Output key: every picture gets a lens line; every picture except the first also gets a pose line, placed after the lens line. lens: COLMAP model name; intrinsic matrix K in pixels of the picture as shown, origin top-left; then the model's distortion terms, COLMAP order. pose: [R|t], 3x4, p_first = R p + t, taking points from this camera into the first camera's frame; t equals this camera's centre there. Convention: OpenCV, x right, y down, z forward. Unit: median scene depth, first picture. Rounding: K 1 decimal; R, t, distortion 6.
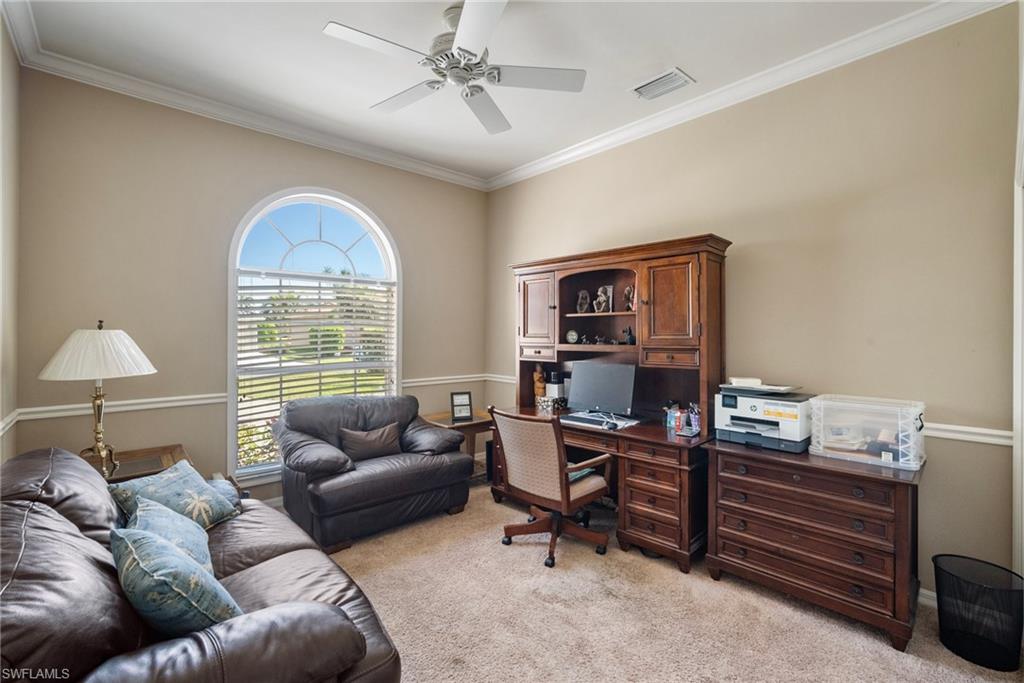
lens RADIAL K [[447.8, 0, 520.6], [0, 447.8, 332.9], [0, 0, 1]] dist [-0.012778, 0.003531]
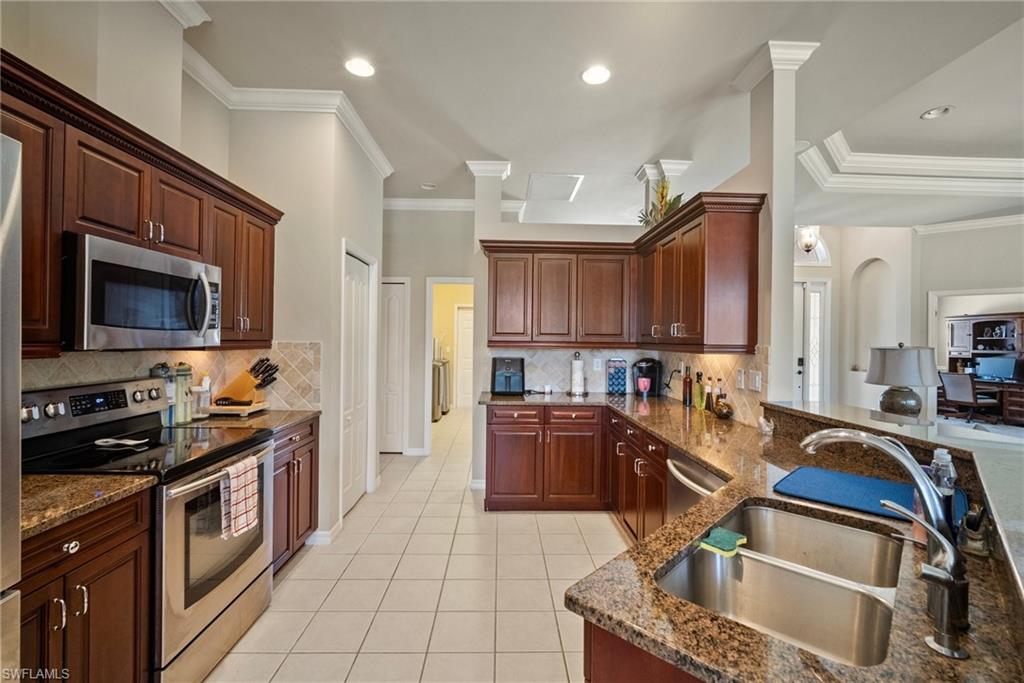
lens RADIAL K [[447.8, 0, 511.3], [0, 447.8, 337.9], [0, 0, 1]] dist [-0.012778, 0.003531]
pose [[0.749560, 0.007358, -0.661896, -0.199915], [-0.018067, 0.999793, -0.009345, 0.027006], [0.661690, 0.018963, 0.749538, -2.480470]]
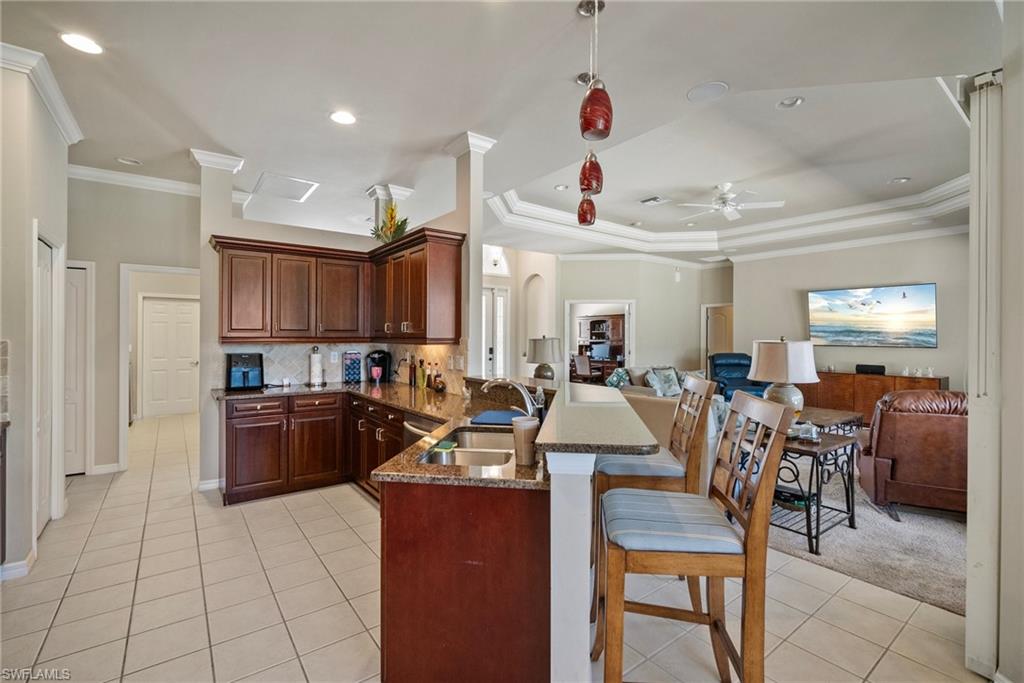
lens RADIAL K [[447.8, 0, 508.7], [0, 447.8, 339.4], [0, 0, 1]] dist [-0.012778, 0.003531]
pose [[0.993663, 0.005537, -0.112265, -0.160231], [-0.005585, 0.999984, -0.000110, 0.027149], [0.112262, 0.000737, 0.993678, -2.661472]]
